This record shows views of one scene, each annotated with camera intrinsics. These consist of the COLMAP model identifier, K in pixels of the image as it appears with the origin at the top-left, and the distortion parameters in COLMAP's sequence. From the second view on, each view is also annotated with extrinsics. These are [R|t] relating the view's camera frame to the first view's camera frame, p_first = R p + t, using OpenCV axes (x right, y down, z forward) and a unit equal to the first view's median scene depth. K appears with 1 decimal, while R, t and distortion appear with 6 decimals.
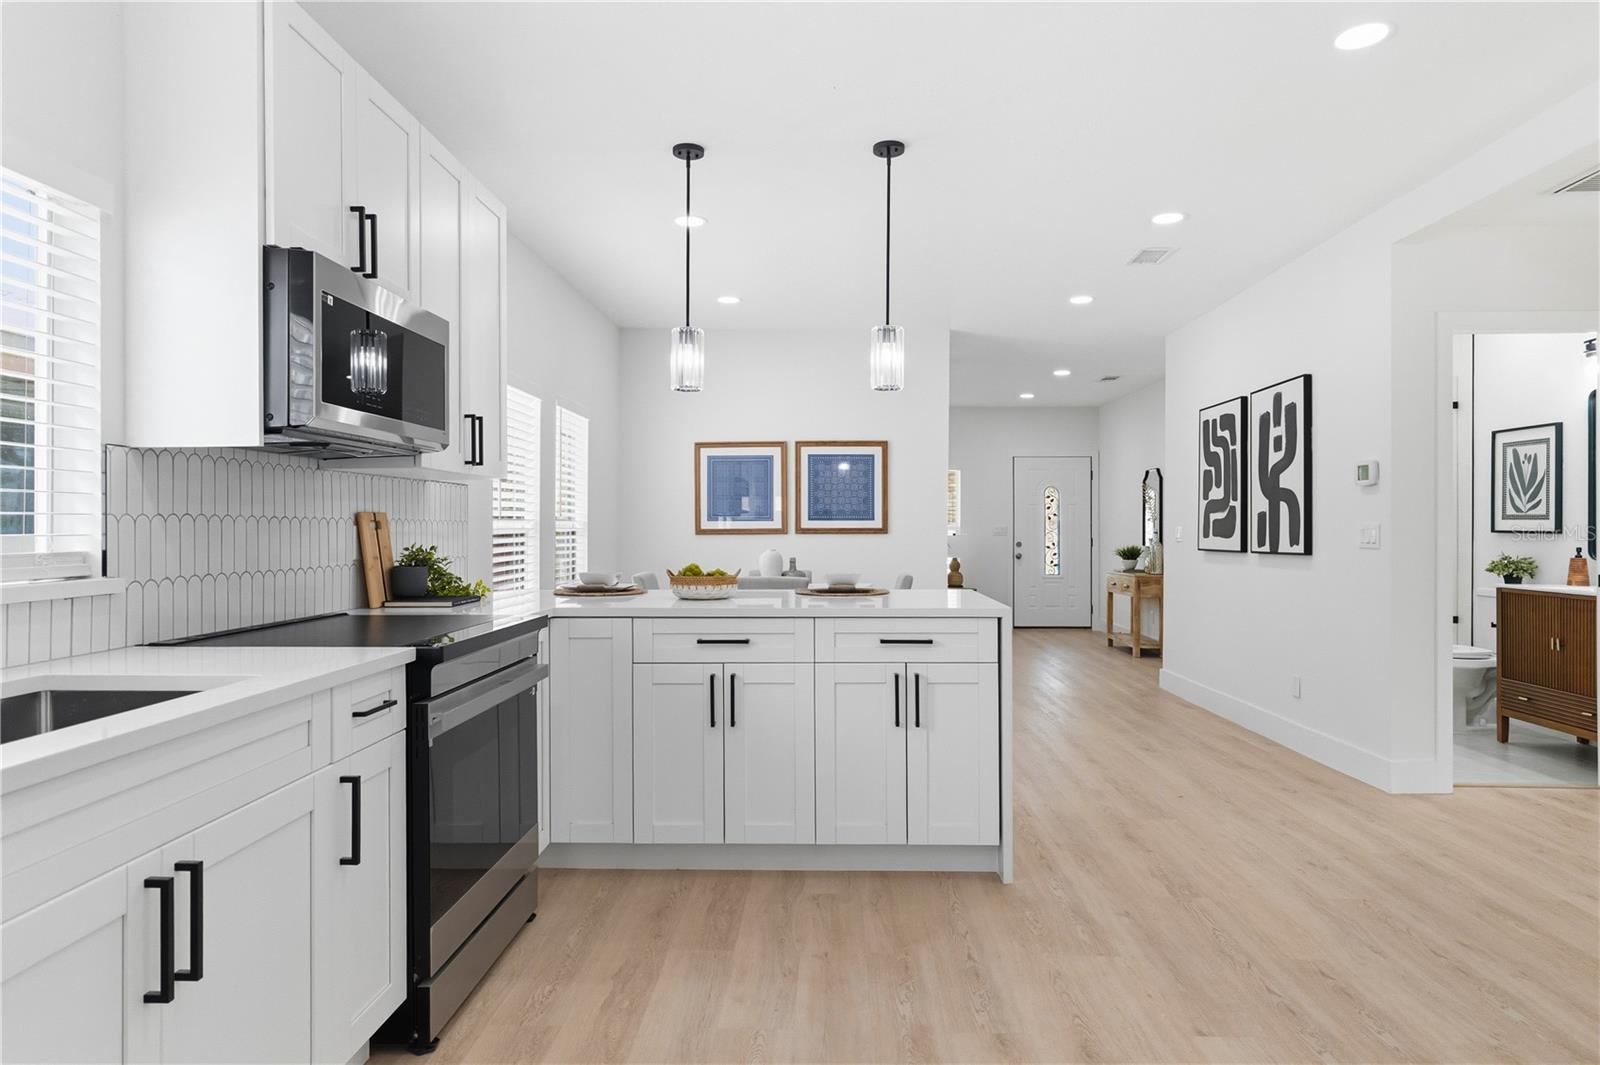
lens RADIAL K [[945.6, 0, 786.9], [0, 945.6, 525.0], [0, 0, 1]] dist [0.002181, 0.003827]
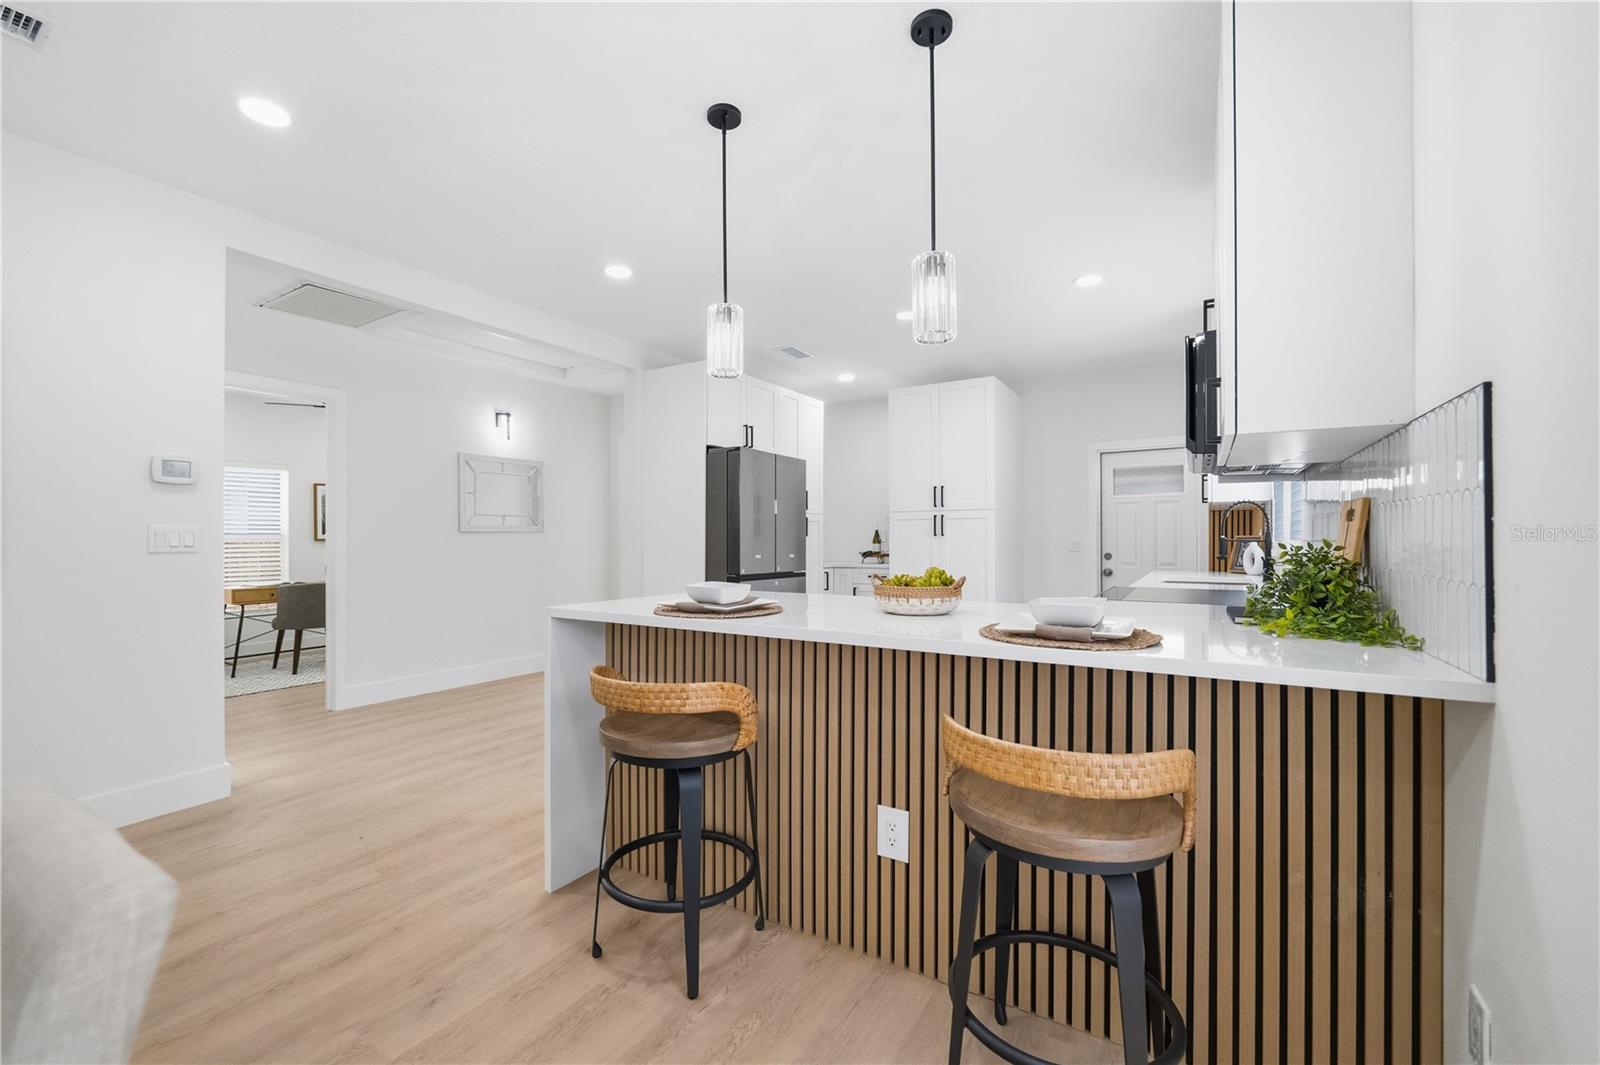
lens RADIAL K [[675.0, 0, 792.2], [0, 675.0, 534.3], [0, 0, 1]] dist [-0.009712, 0.001051]
pose [[-0.875009, 0.005101, 0.484079, -0.183132], [0.002151, 0.999976, -0.006649, 0.008739], [-0.484101, -0.004776, -0.874999, 1.049408]]
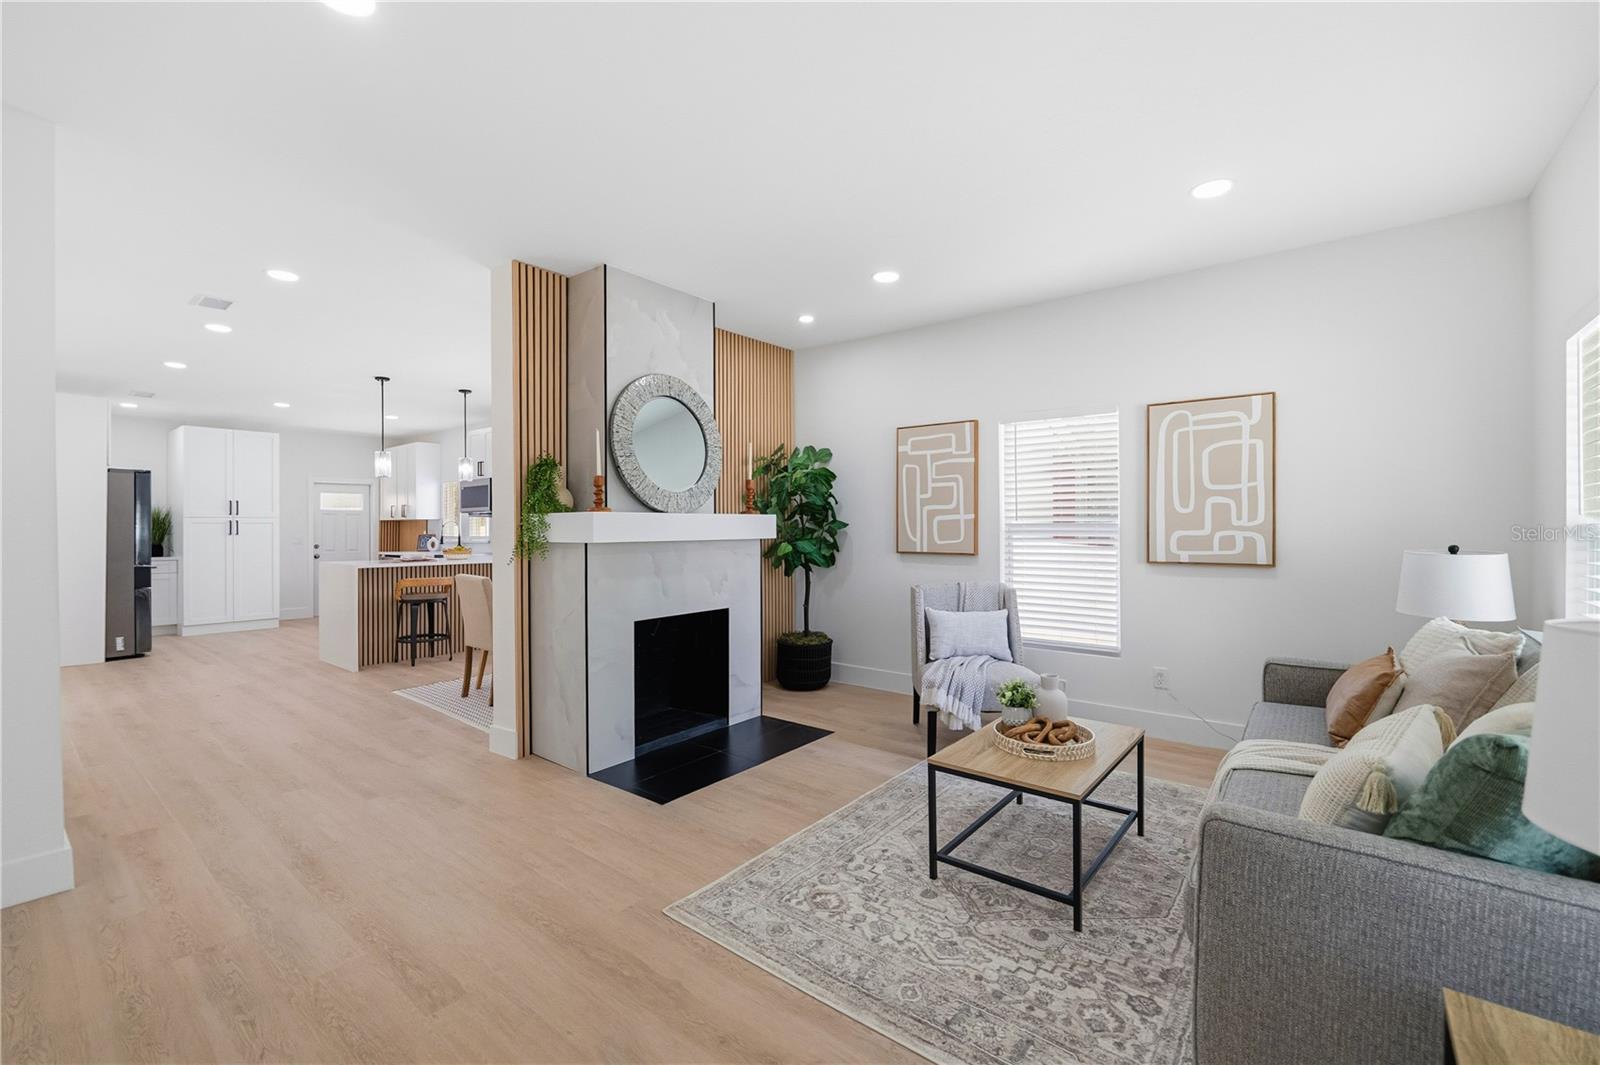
lens RADIAL K [[675.0, 0, 803.1], [0, 675.0, 529.4], [0, 0, 1]] dist [-0.009712, 0.001051]
pose [[-0.586671, 0.003931, -0.809816, 0.593635], [0.005630, 0.999984, 0.000775, -0.001859], [0.809806, -0.004105, -0.586684, 1.960469]]
